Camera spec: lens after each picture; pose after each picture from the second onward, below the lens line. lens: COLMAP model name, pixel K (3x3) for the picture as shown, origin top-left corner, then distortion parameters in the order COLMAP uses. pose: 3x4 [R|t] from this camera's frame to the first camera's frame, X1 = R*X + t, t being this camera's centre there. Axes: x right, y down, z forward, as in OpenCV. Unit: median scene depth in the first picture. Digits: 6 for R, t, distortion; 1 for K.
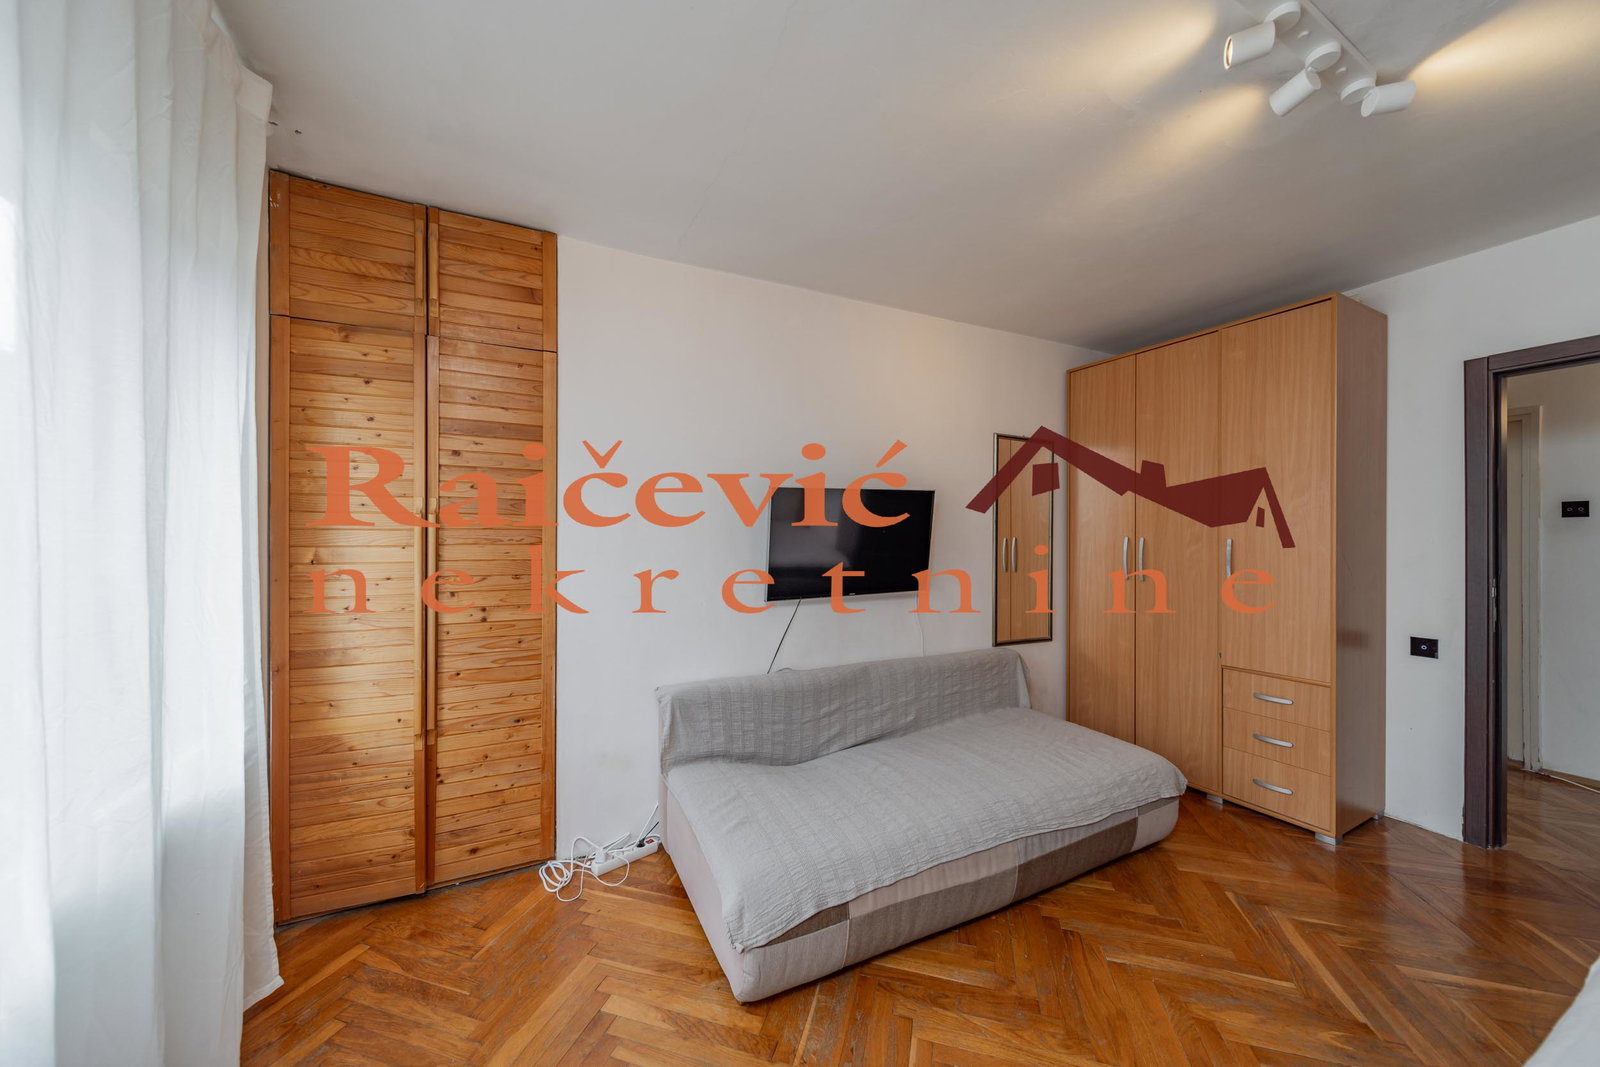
lens RADIAL K [[563.1, 0, 796.5], [0, 563.1, 539.7], [0, 0, 1]] dist [-0.000150, -0.000335]
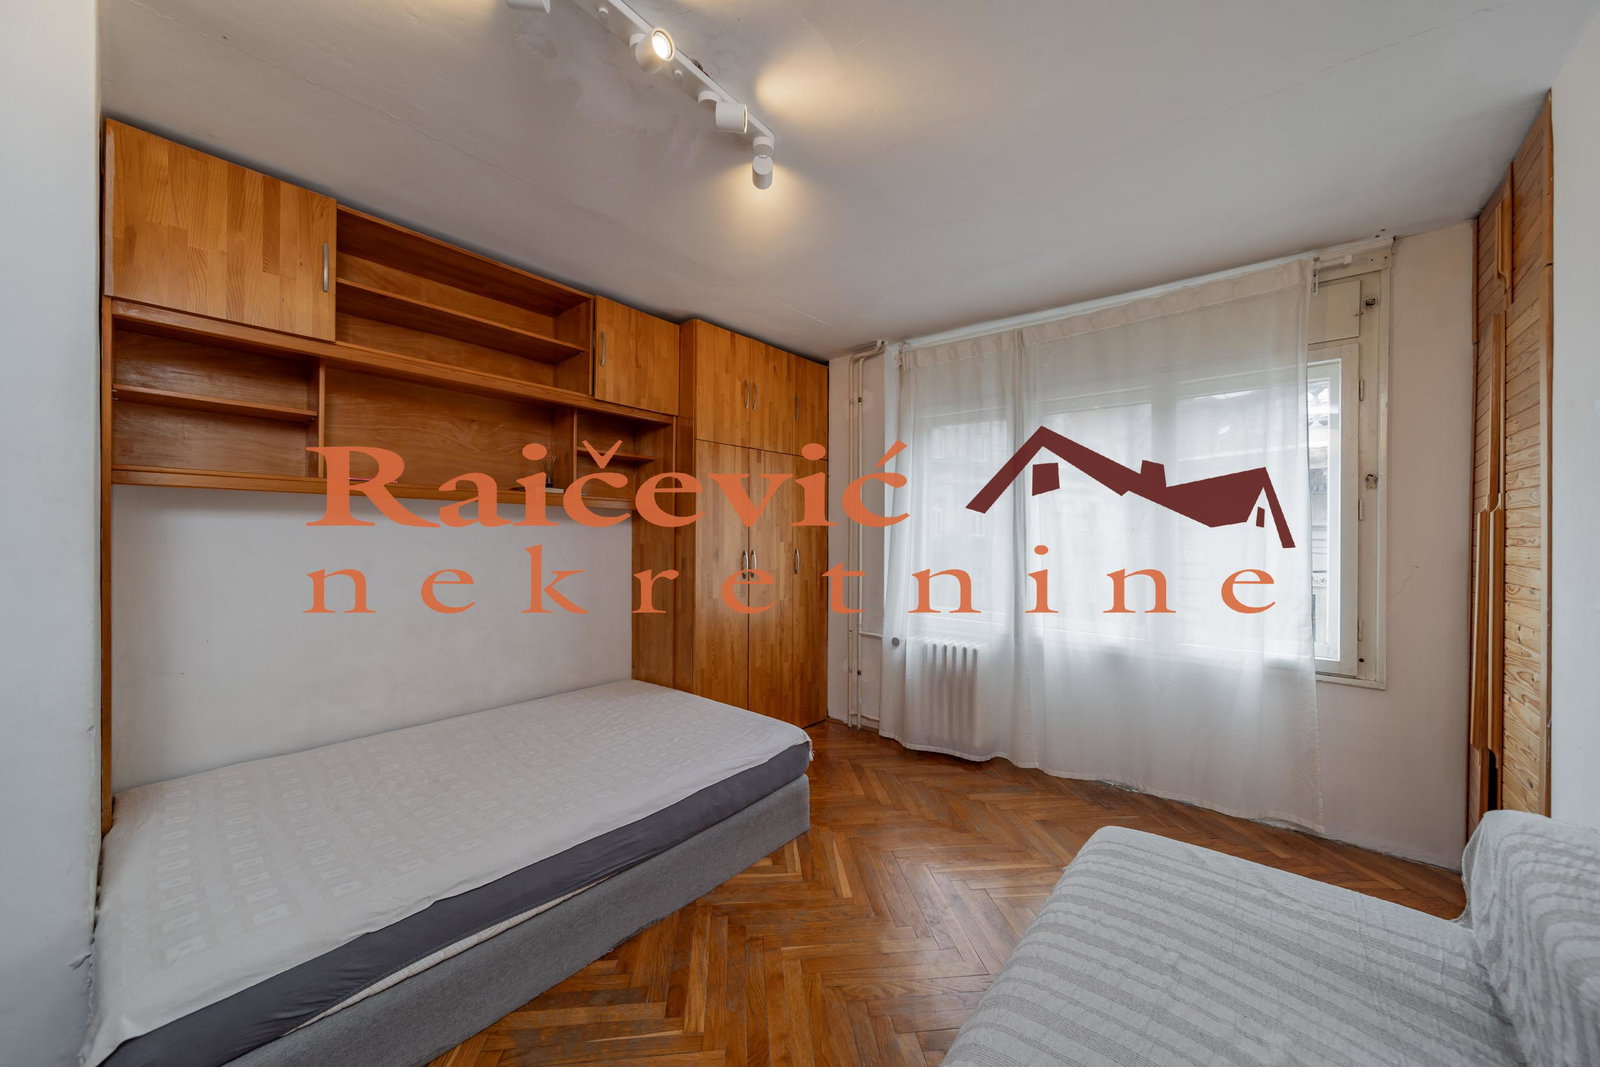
lens RADIAL K [[563.8, 0, 800.0], [0, 563.8, 533.5], [0, 0, 1]] dist [0.001396, 0.000015]
pose [[-0.916790, -0.002798, -0.399359, 0.563559], [-0.006790, 0.999940, 0.008581, -0.005364], [0.399311, 0.010579, -0.916755, 1.074622]]
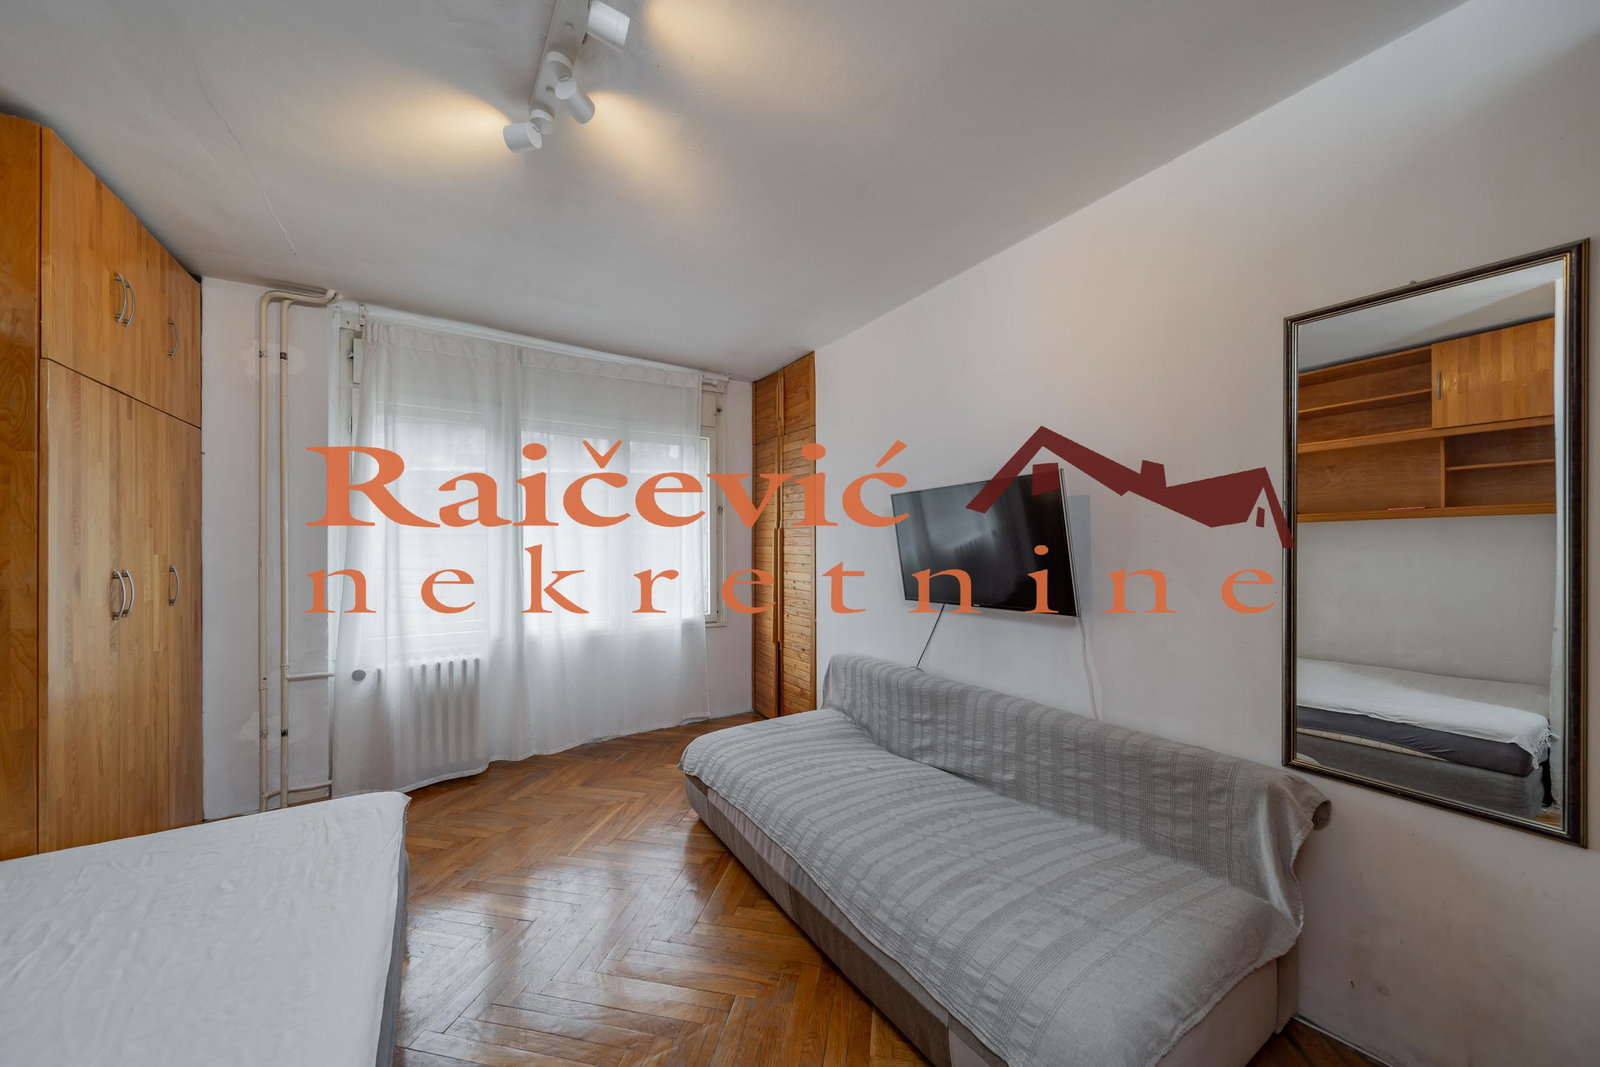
lens RADIAL K [[563.1, 0, 796.5], [0, 563.1, 539.7], [0, 0, 1]] dist [-0.000150, -0.000335]
pose [[0.110796, -0.002362, -0.993840, 0.974931], [-0.008680, 0.999957, -0.003344, -0.000701], [0.993805, 0.008997, 0.110771, 0.655376]]
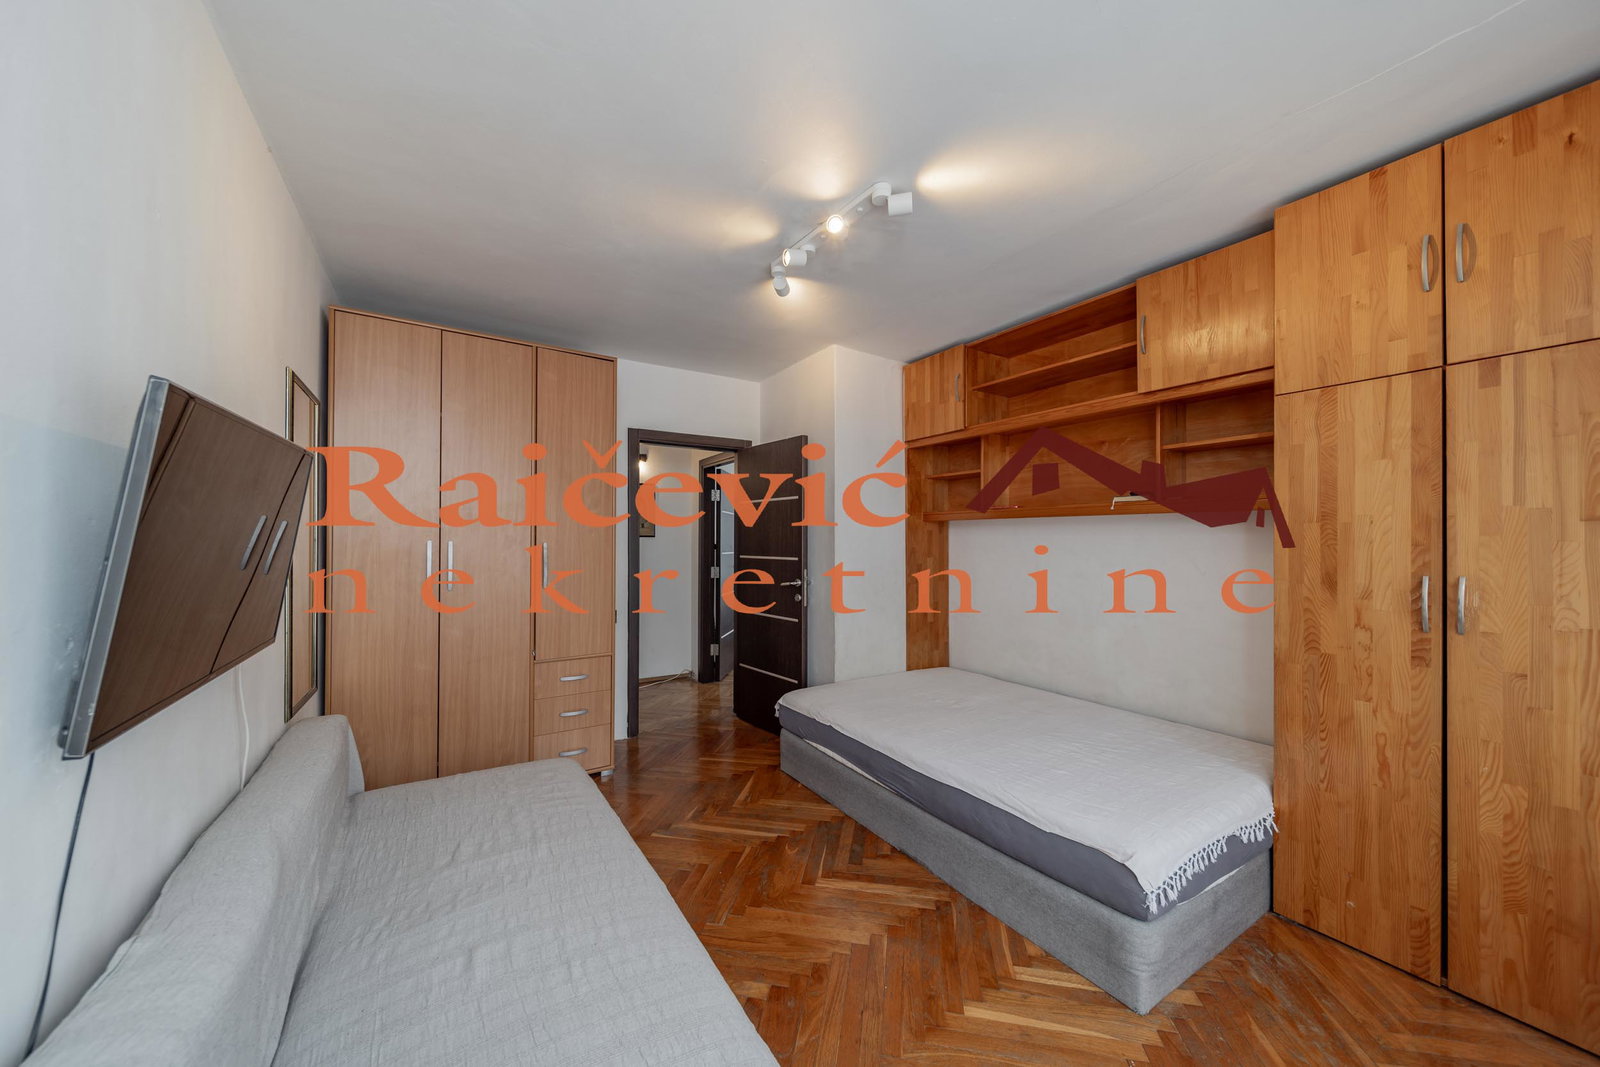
lens RADIAL K [[563.1, 0, 796.5], [0, 563.1, 539.7], [0, 0, 1]] dist [-0.000150, -0.000335]
pose [[-0.103826, 0.007023, 0.994571, -0.366583], [0.006000, 0.999961, -0.006435, 0.003623], [-0.994577, 0.005299, -0.103864, 0.639429]]
